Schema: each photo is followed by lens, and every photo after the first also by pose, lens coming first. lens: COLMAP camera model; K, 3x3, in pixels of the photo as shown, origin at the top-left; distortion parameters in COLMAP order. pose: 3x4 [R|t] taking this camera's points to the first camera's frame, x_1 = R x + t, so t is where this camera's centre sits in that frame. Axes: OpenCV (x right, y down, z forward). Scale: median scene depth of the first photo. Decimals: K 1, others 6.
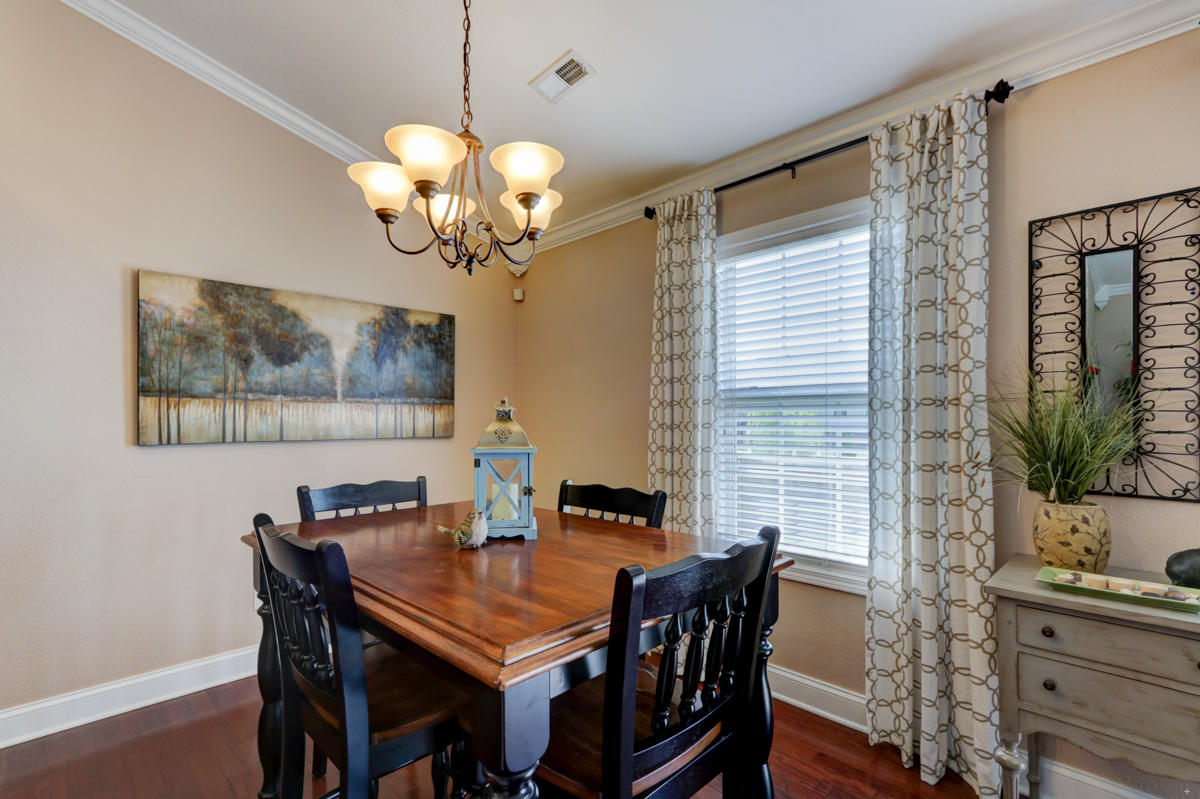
lens RADIAL K [[554.9, 0, 598.6], [0, 554.9, 416.7], [0, 0, 1]] dist [0.003276, 0.000416]
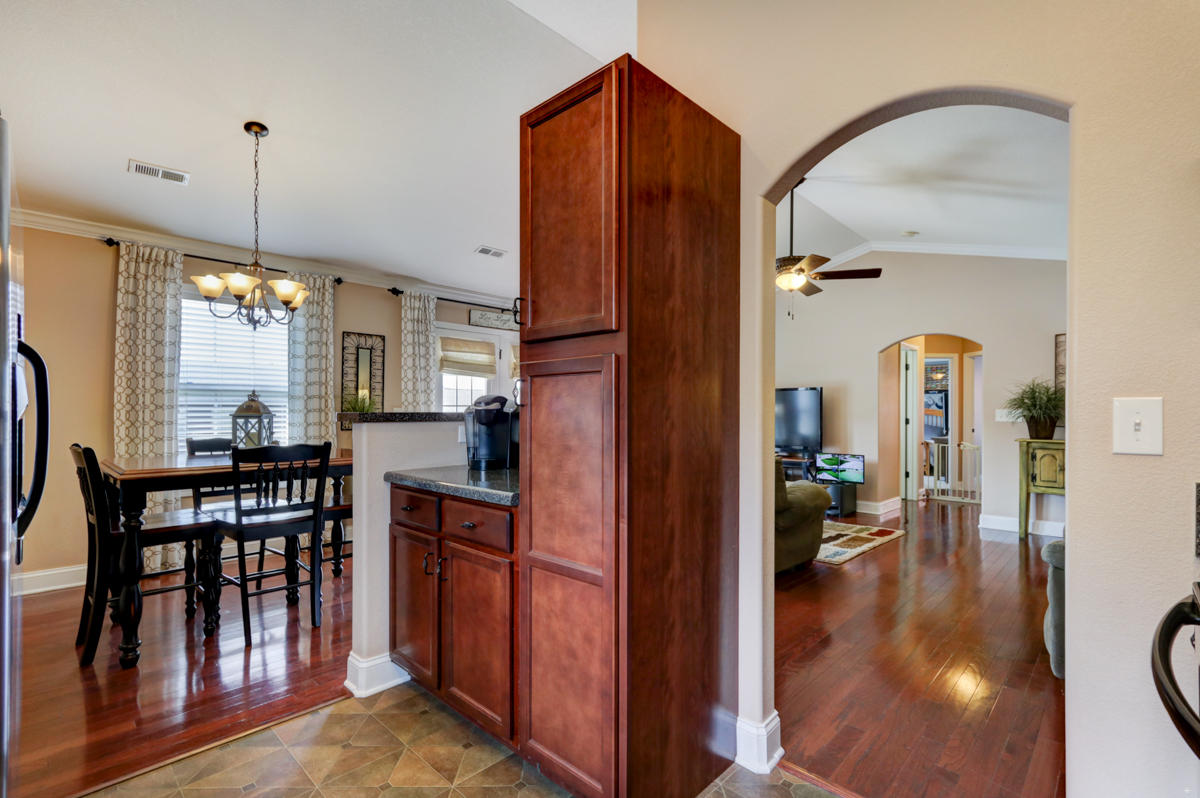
lens RADIAL K [[553.5, 0, 606.6], [0, 553.5, 402.2], [0, 0, 1]] dist [0.001362, 0.000224]
pose [[-0.034297, 0.018588, 0.999239, -1.494846], [-0.008900, 0.999782, -0.018903, 0.024095], [-0.999372, -0.009541, -0.034124, -0.142391]]
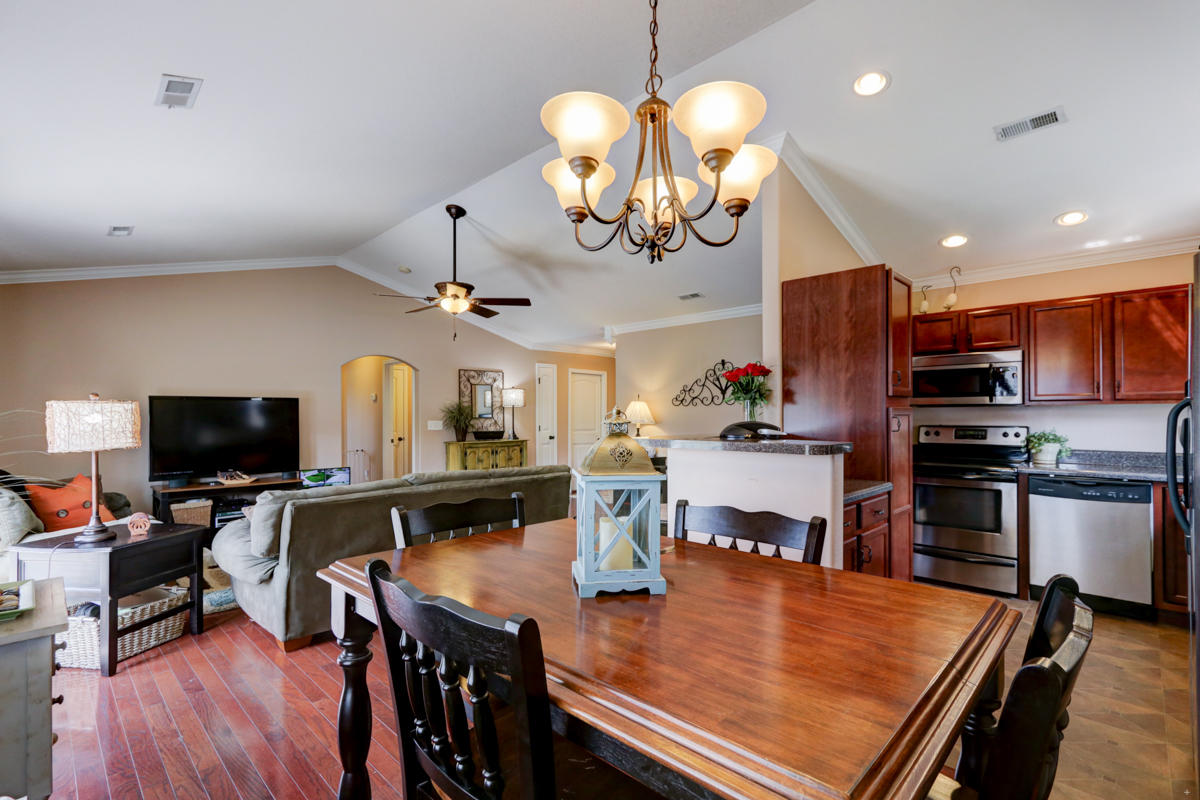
lens RADIAL K [[554.9, 0, 598.6], [0, 554.9, 417.2], [0, 0, 1]] dist [0.003276, 0.000416]
pose [[-0.999809, 0.005908, -0.018629, -0.139679], [0.005937, 0.999981, -0.001525, -0.013218], [0.018619, -0.001635, -0.999825, 1.192662]]
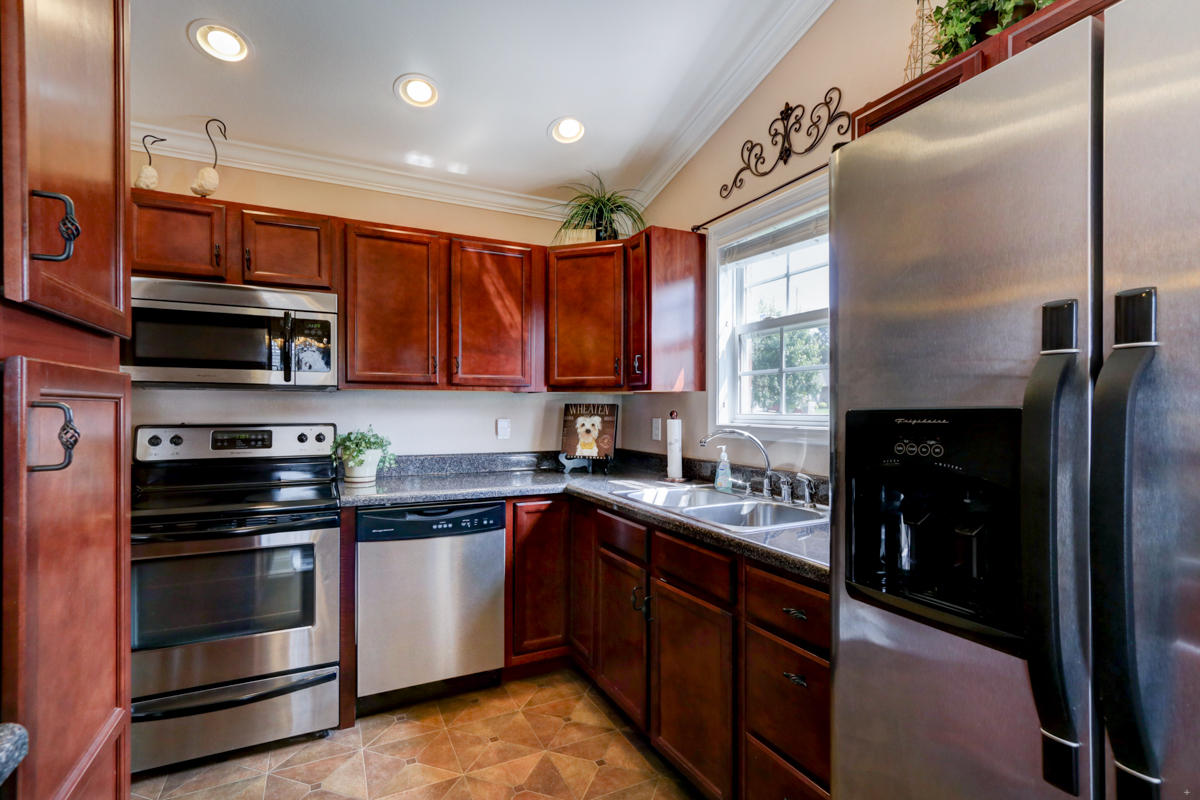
lens RADIAL K [[570.6, 0, 570.5], [0, 570.6, 407.6], [0, 0, 1]] dist [0.057607, 0.000050]
pose [[-0.319520, -0.003057, -0.947575, -0.598600], [-0.000141, 0.999995, -0.003178, -0.006493], [0.947579, -0.000882, -0.319519, 0.273123]]
